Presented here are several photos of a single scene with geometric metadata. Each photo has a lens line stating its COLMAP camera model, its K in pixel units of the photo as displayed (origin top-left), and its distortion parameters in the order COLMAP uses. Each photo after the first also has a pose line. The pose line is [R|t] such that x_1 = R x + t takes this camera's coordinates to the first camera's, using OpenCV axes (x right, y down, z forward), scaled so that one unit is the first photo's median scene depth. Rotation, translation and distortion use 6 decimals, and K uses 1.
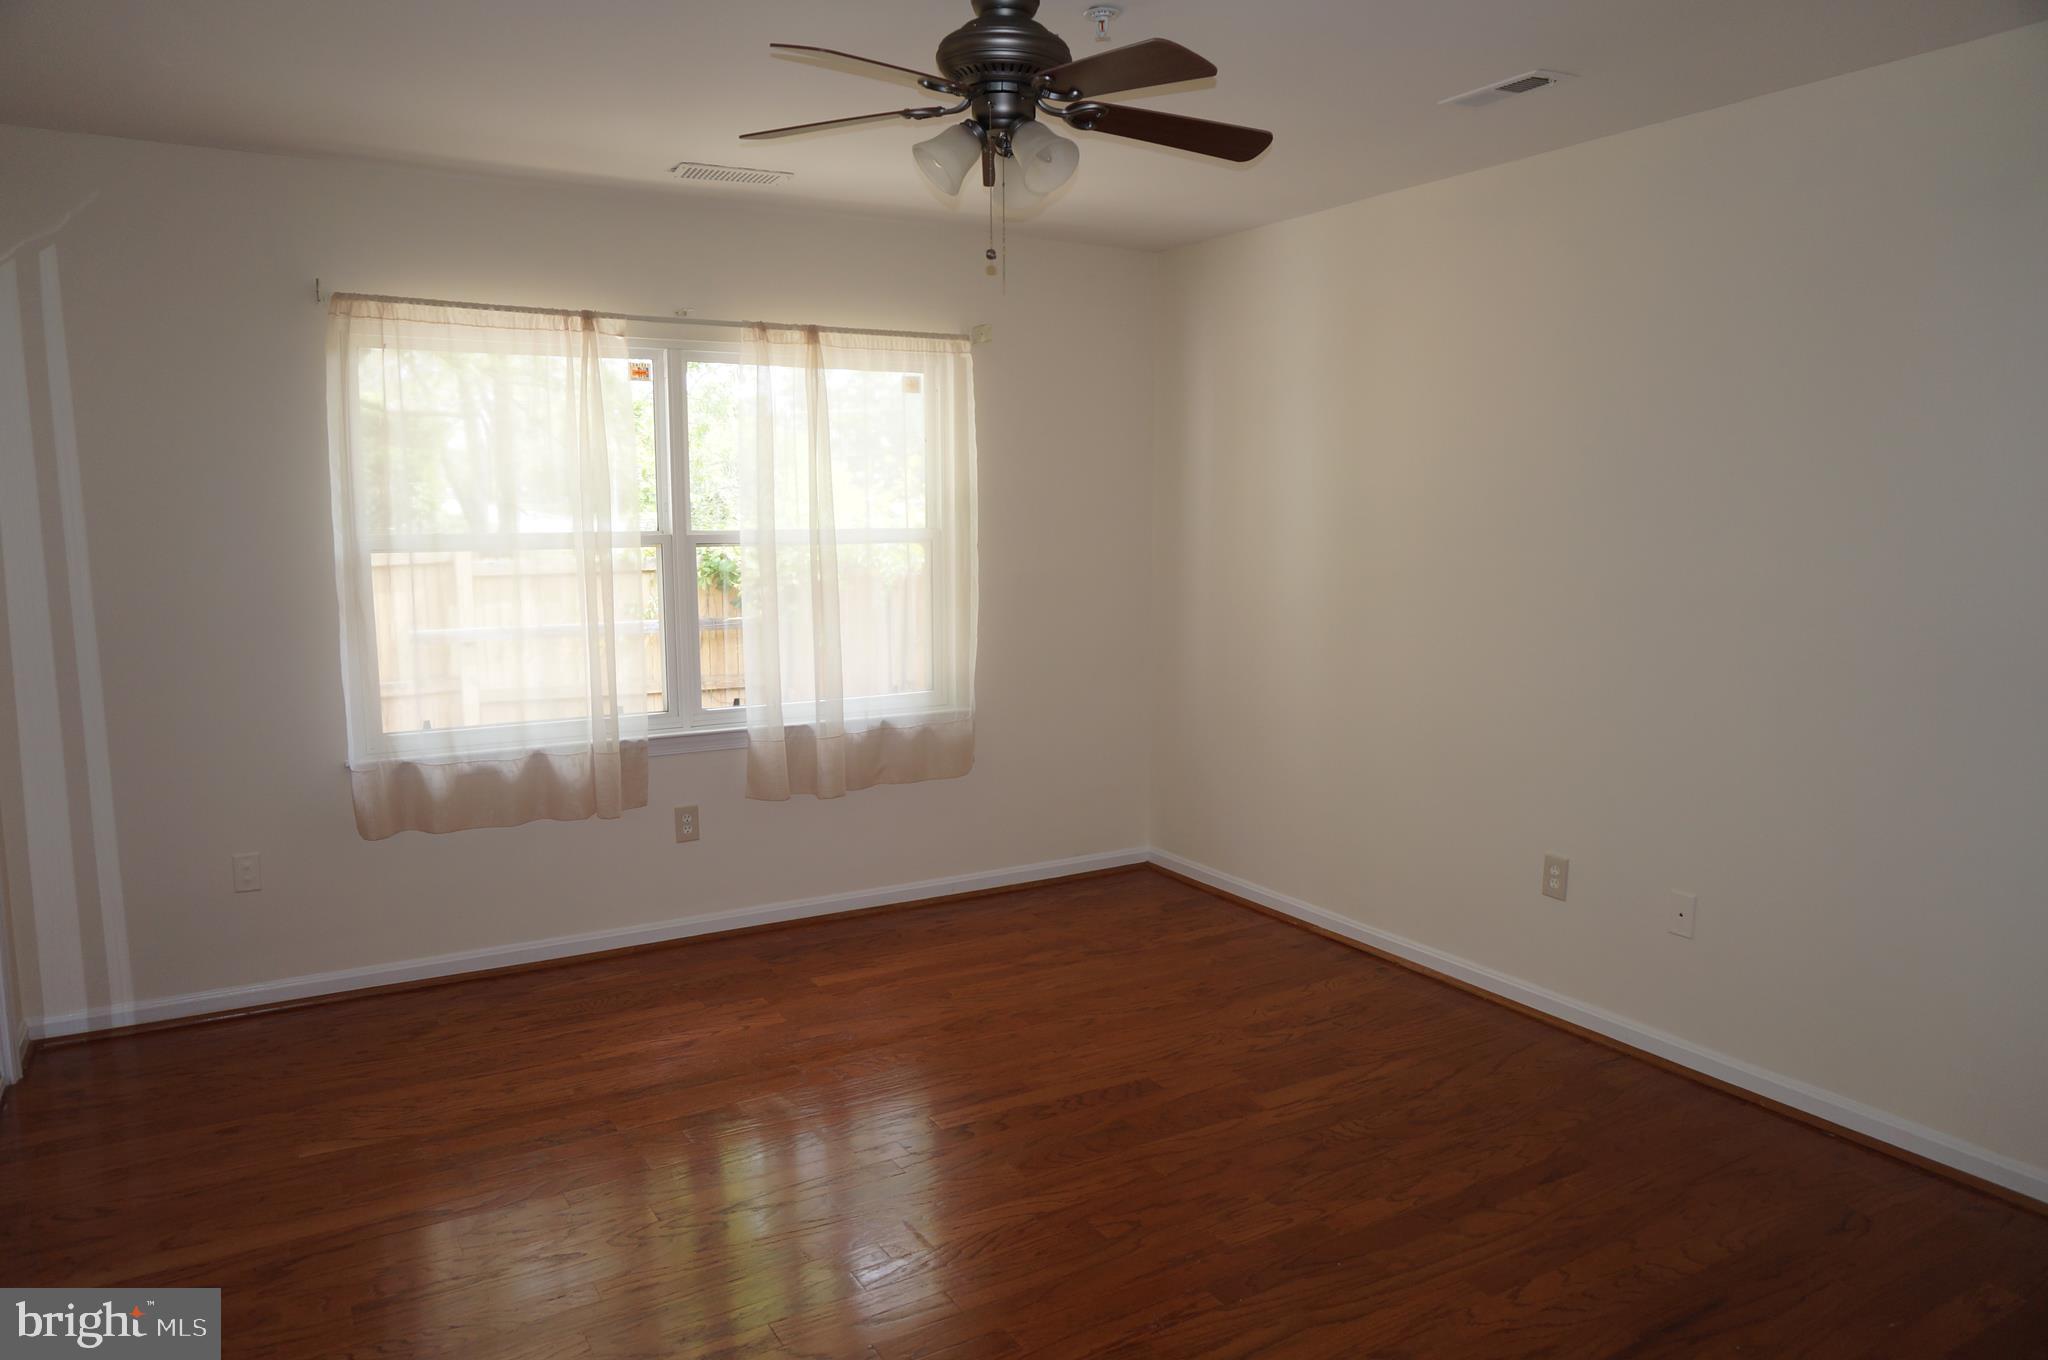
lens RADIAL K [[1353.6, 0, 1039.6], [0, 1353.6, 683.1], [0, 0, 1]] dist [-0.053594, 0.031855]
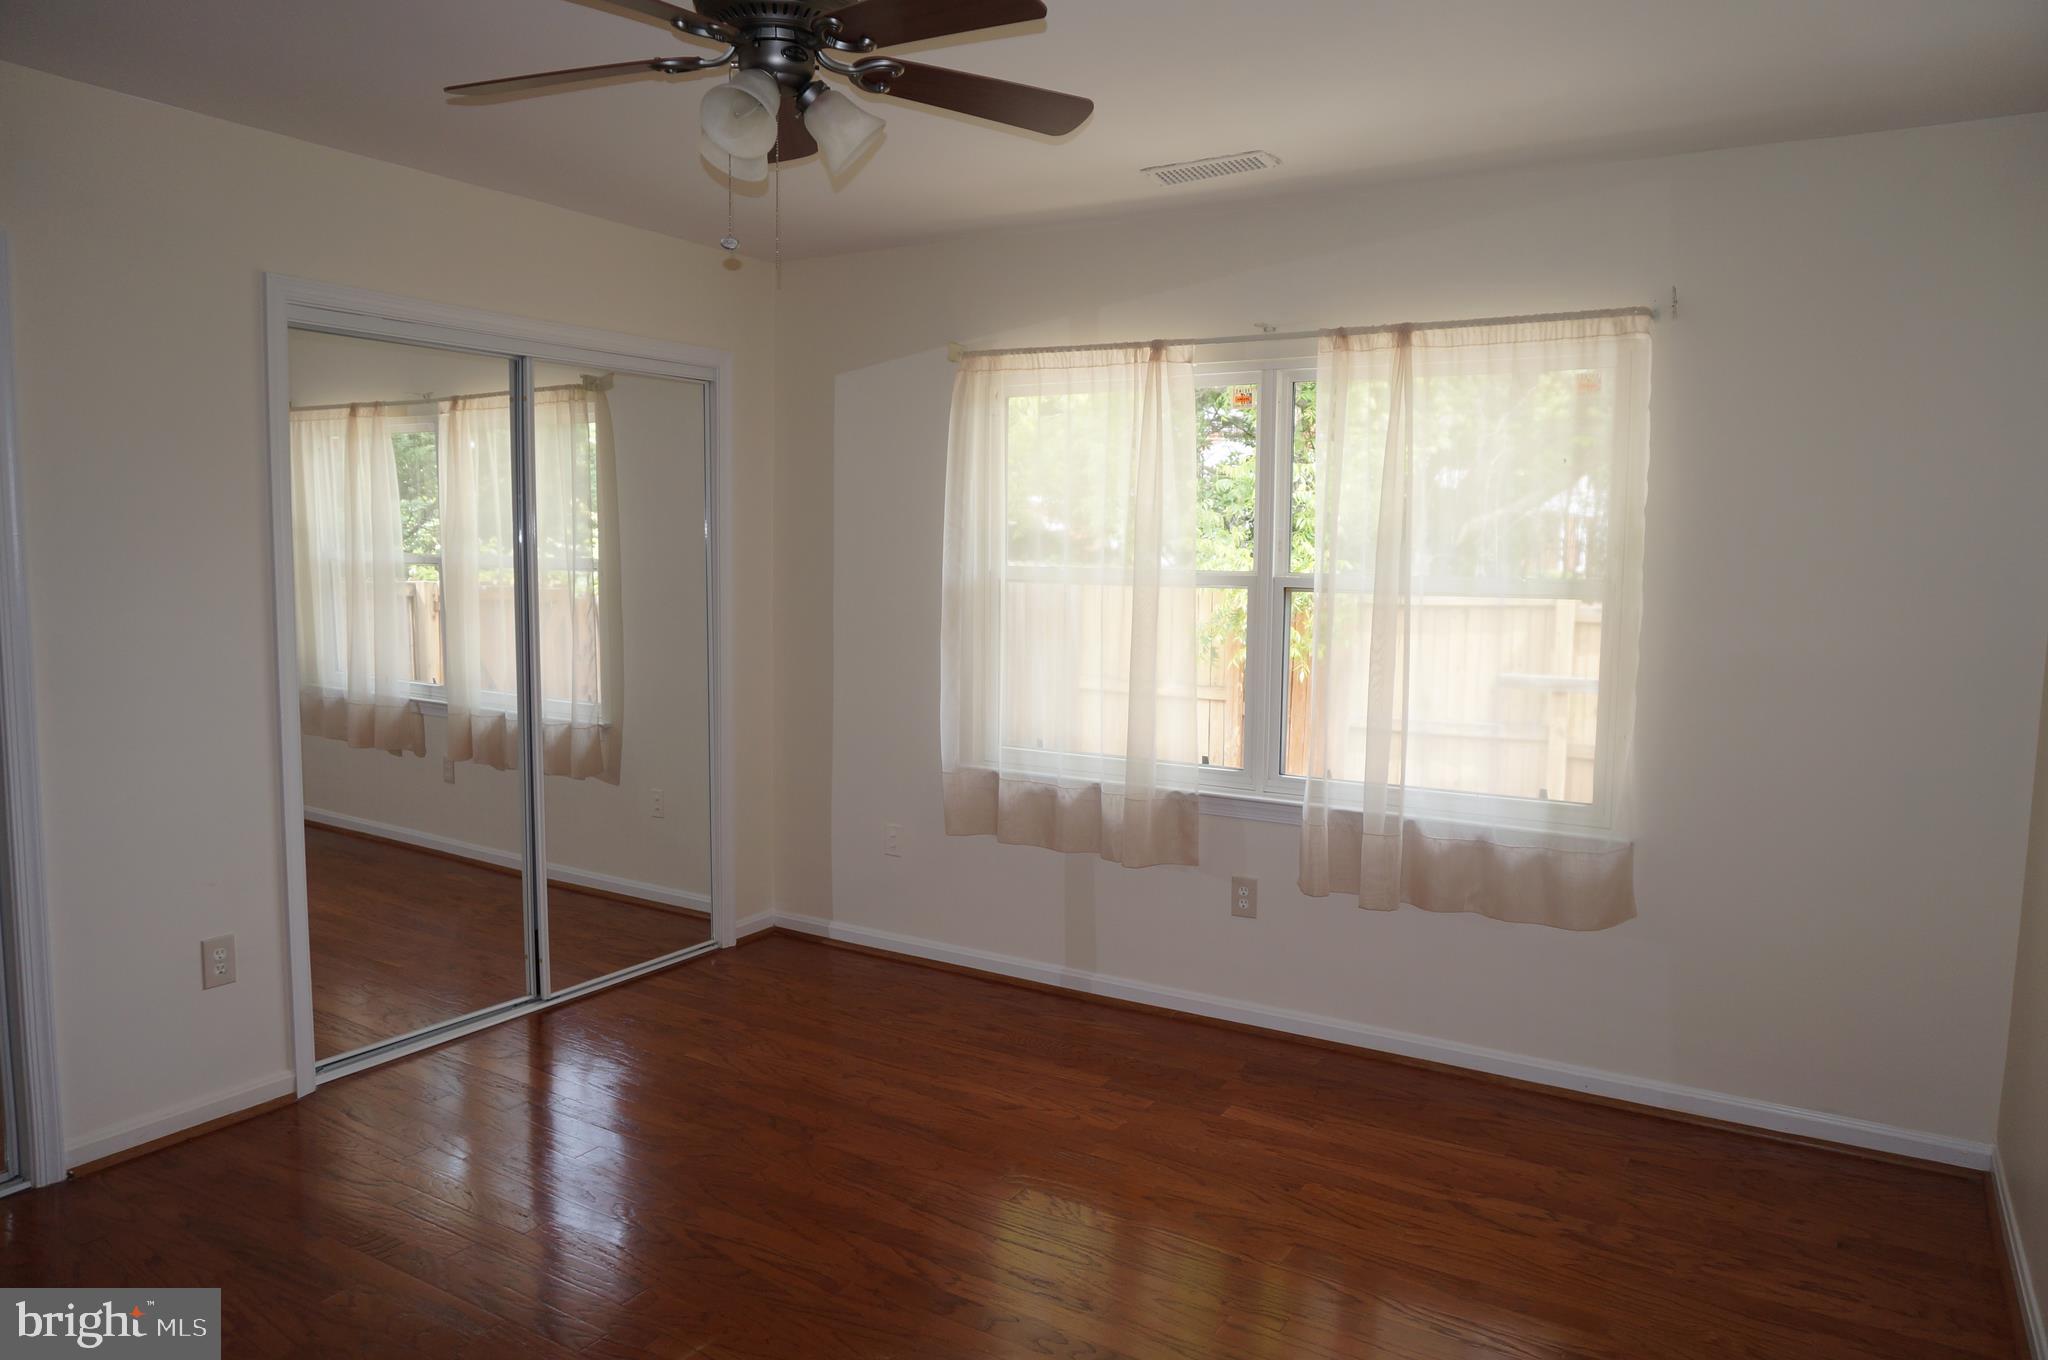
lens RADIAL K [[1353.6, 0, 1032.9], [0, 1353.6, 676.1], [0, 0, 1]] dist [-0.053594, 0.031855]
pose [[0.472605, 0.094938, -0.876146, 0.463376], [-0.129795, 0.990837, 0.037352, -0.058888], [0.871664, 0.096066, 0.480597, 0.448866]]
